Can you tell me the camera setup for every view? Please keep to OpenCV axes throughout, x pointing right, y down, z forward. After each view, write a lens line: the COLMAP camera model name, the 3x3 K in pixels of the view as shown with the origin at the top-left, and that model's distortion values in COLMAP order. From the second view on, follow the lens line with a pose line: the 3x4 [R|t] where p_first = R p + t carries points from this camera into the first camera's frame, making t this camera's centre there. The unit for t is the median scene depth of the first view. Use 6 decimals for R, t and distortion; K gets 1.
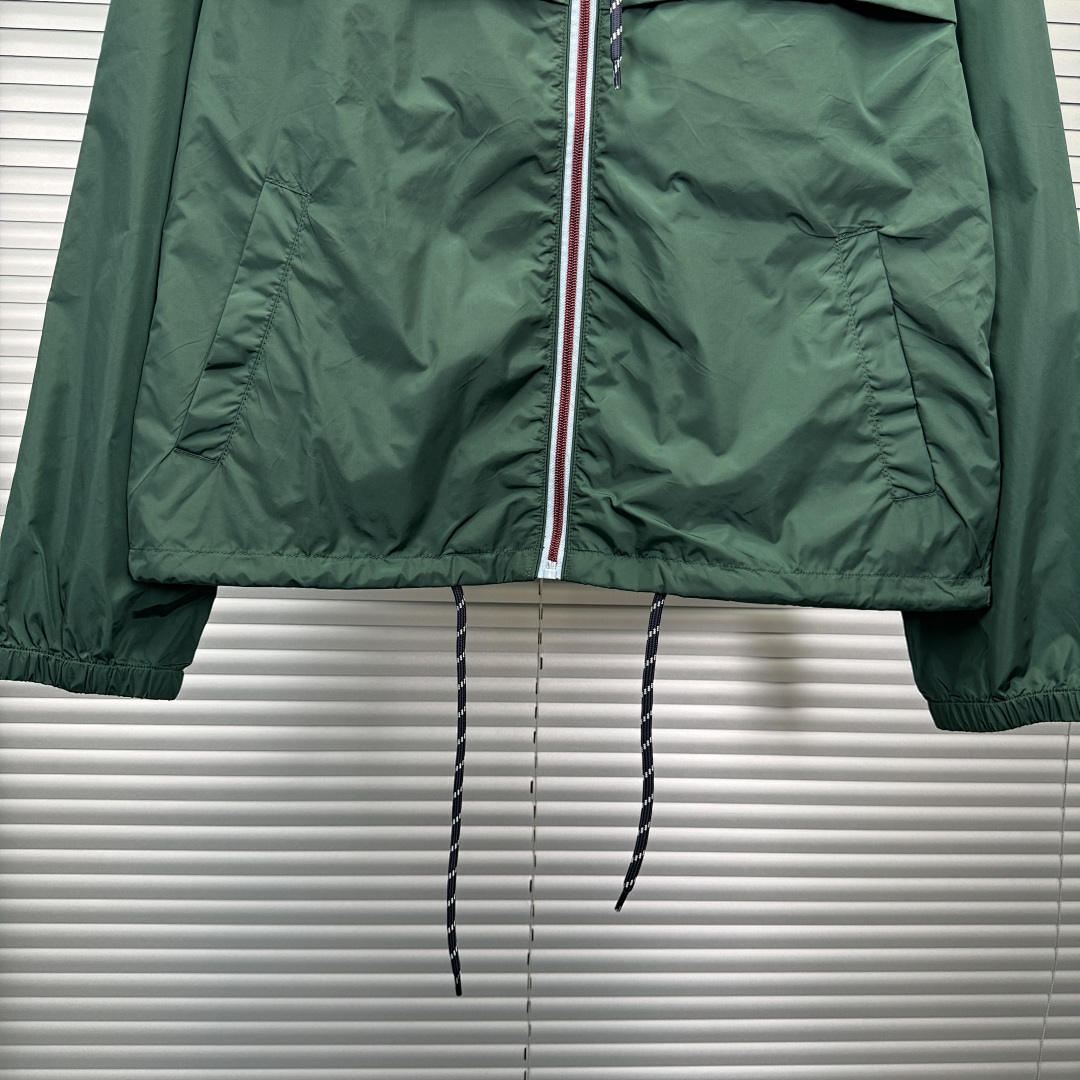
lens RADIAL K [[997.1, 0, 525.3], [0, 997.1, 540.8], [0, 0, 1]] dist [0.119095, -0.280431]
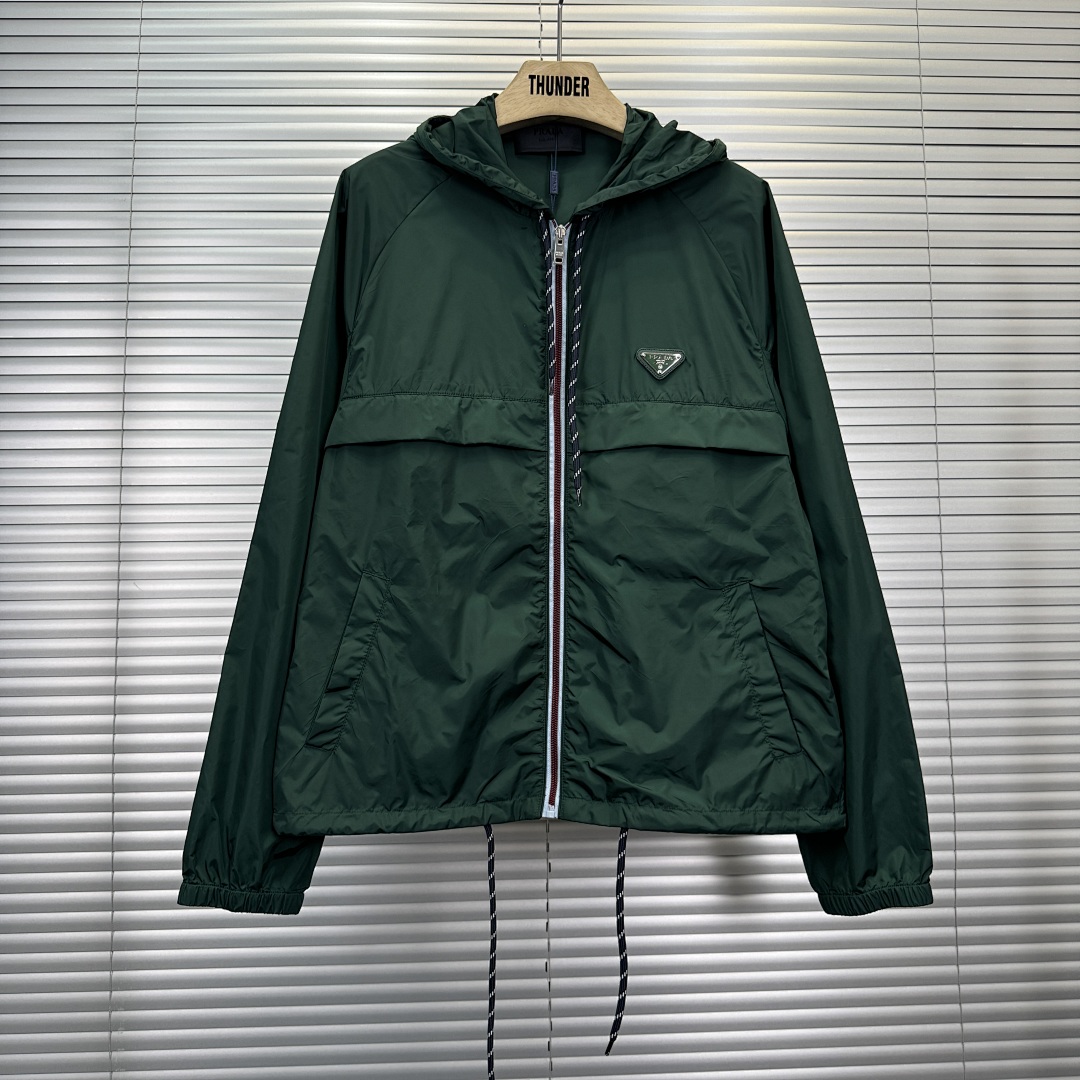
lens RADIAL K [[970.6, 0, 532.8], [0, 970.6, 538.7], [0, 0, 1]] dist [0.090462, -0.128948]
pose [[0.999320, -0.036854, -0.001322, 0.016361], [0.036148, 0.986000, -0.162781, -0.141741], [0.007303, 0.162622, 0.986661, -0.518644]]
